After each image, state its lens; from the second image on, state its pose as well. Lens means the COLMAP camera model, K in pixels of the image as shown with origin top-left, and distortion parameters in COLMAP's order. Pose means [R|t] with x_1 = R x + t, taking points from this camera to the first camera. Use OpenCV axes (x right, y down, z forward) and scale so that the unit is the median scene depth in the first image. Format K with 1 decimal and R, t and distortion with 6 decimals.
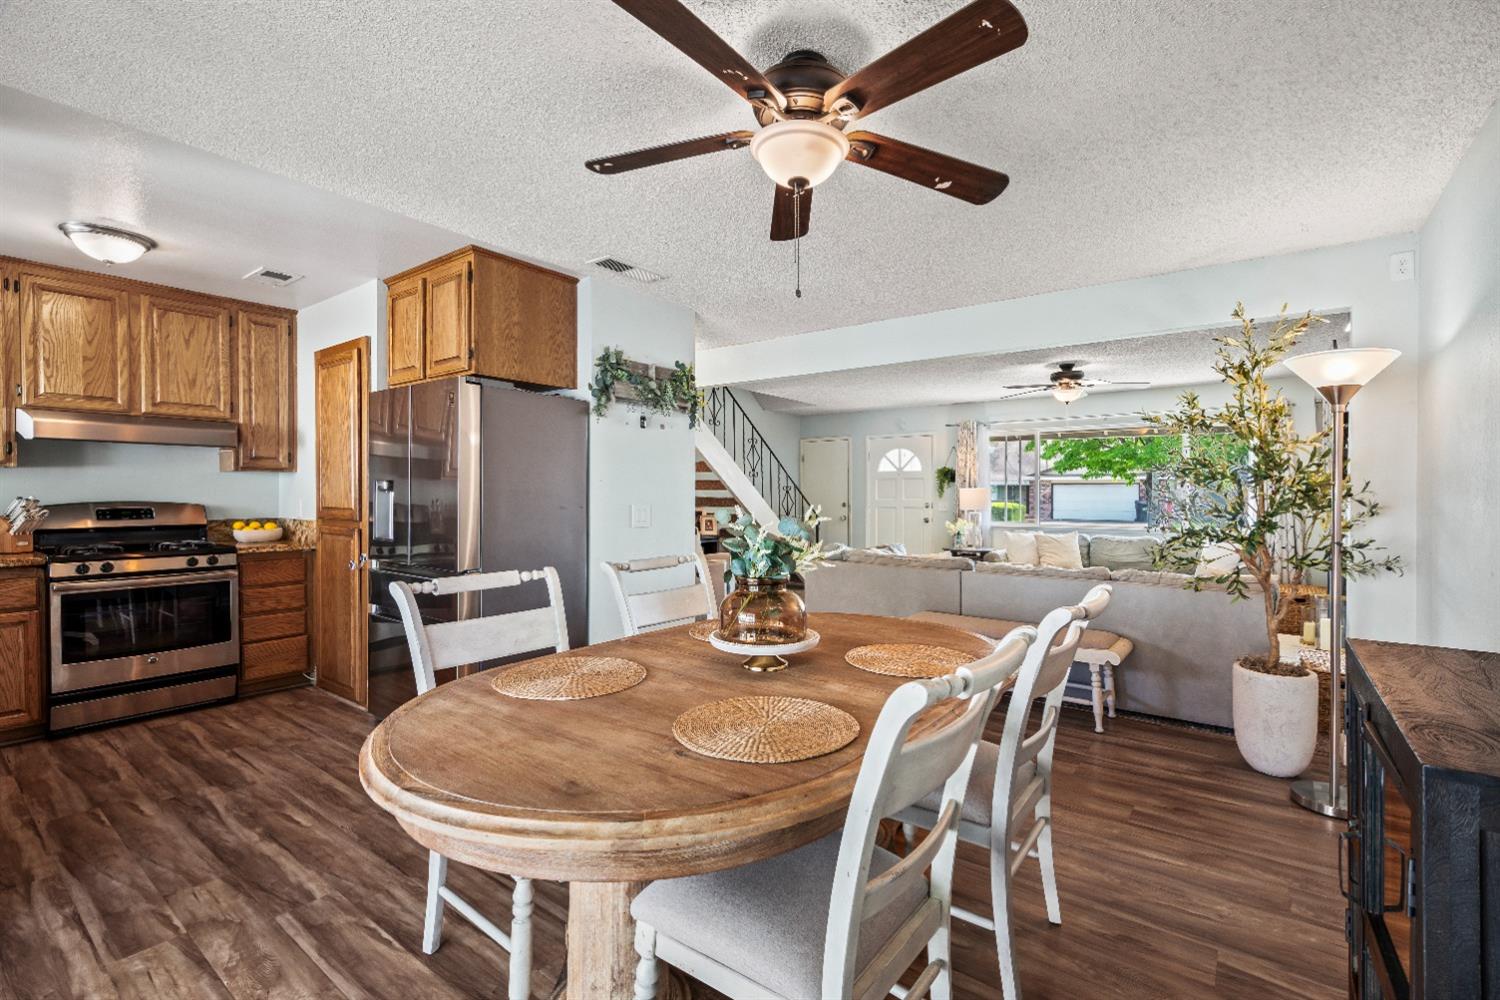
lens RADIAL K [[671.2, 0, 751.7], [0, 671.2, 496.3], [0, 0, 1]] dist [-0.000535, -0.000094]
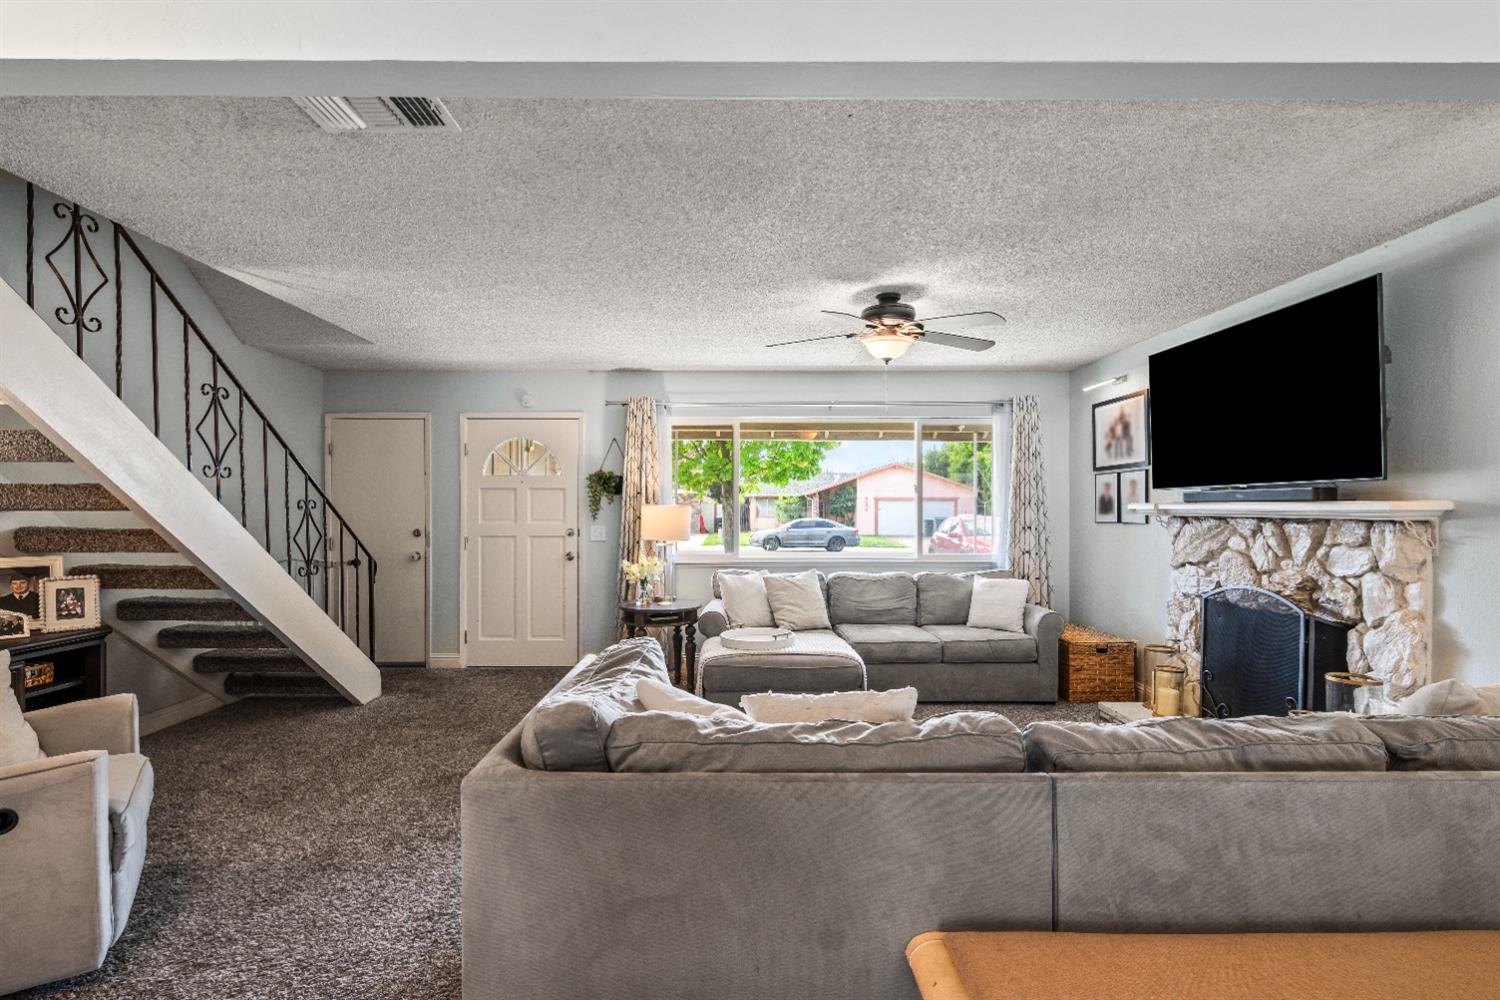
lens RADIAL K [[671.2, 0, 724.4], [0, 671.2, 506.5], [0, 0, 1]] dist [-0.000535, -0.000094]
pose [[0.798388, -0.002238, 0.602139, 0.003108], [0.005695, 0.999976, -0.003835, -0.007869], [-0.602116, 0.006491, 0.798382, 0.476359]]
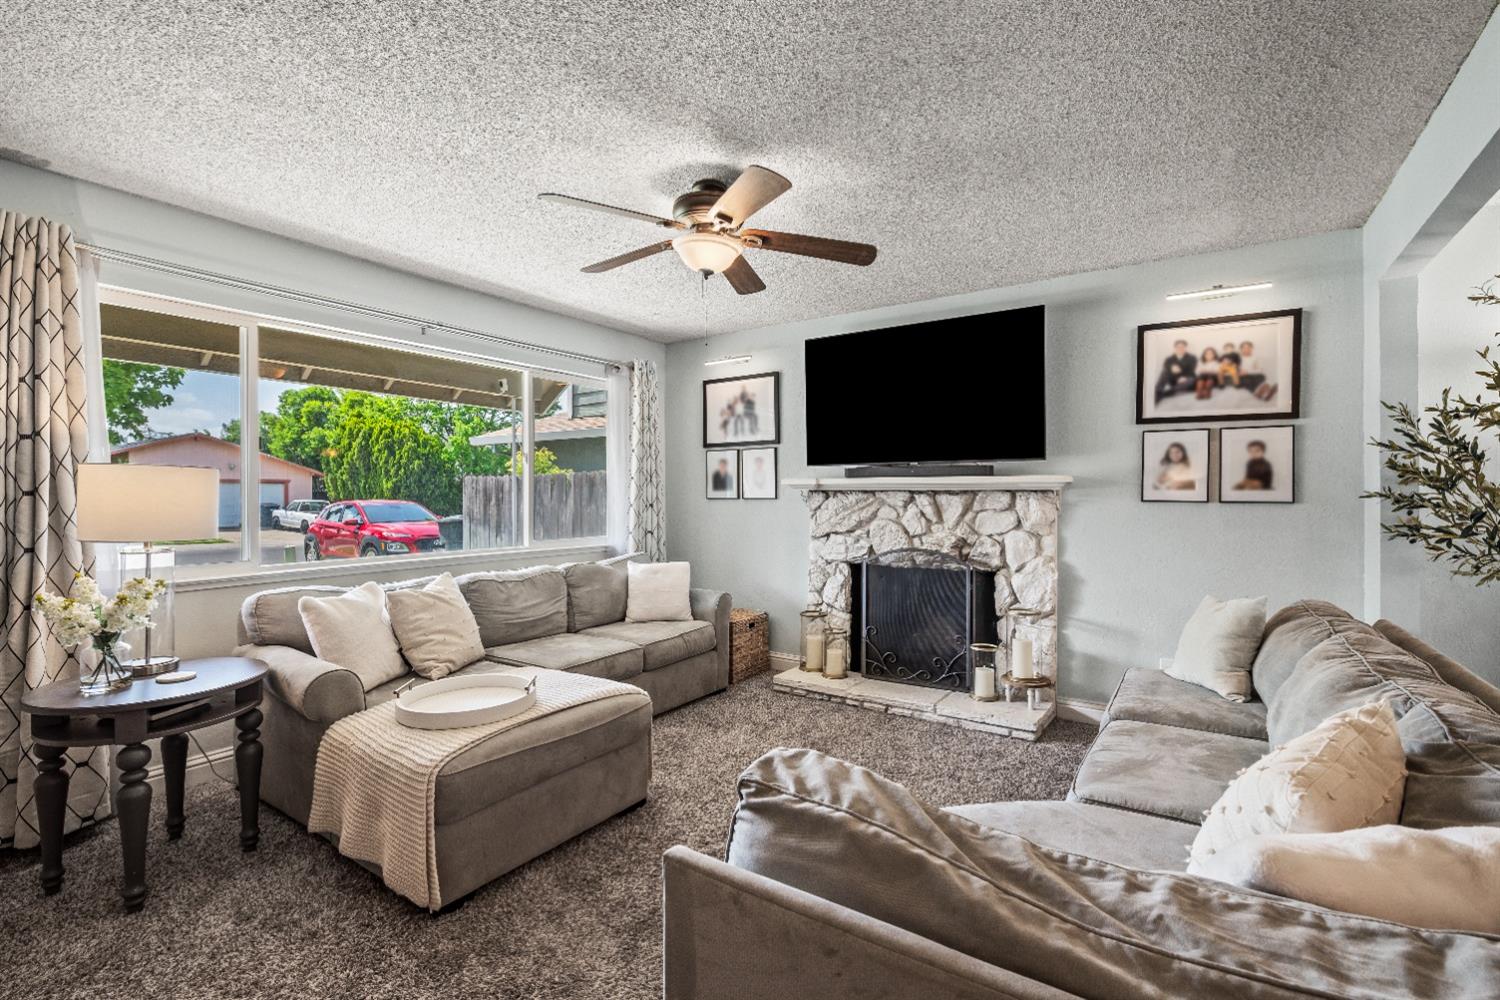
lens RADIAL K [[671.2, 0, 753.3], [0, 671.2, 492.0], [0, 0, 1]] dist [-0.000535, -0.000094]
pose [[-0.059194, 0.000302, 0.998246, 0.030210], [0.002584, 0.999997, -0.000150, 0.000601], [-0.998243, 0.002570, -0.059195, 0.767563]]
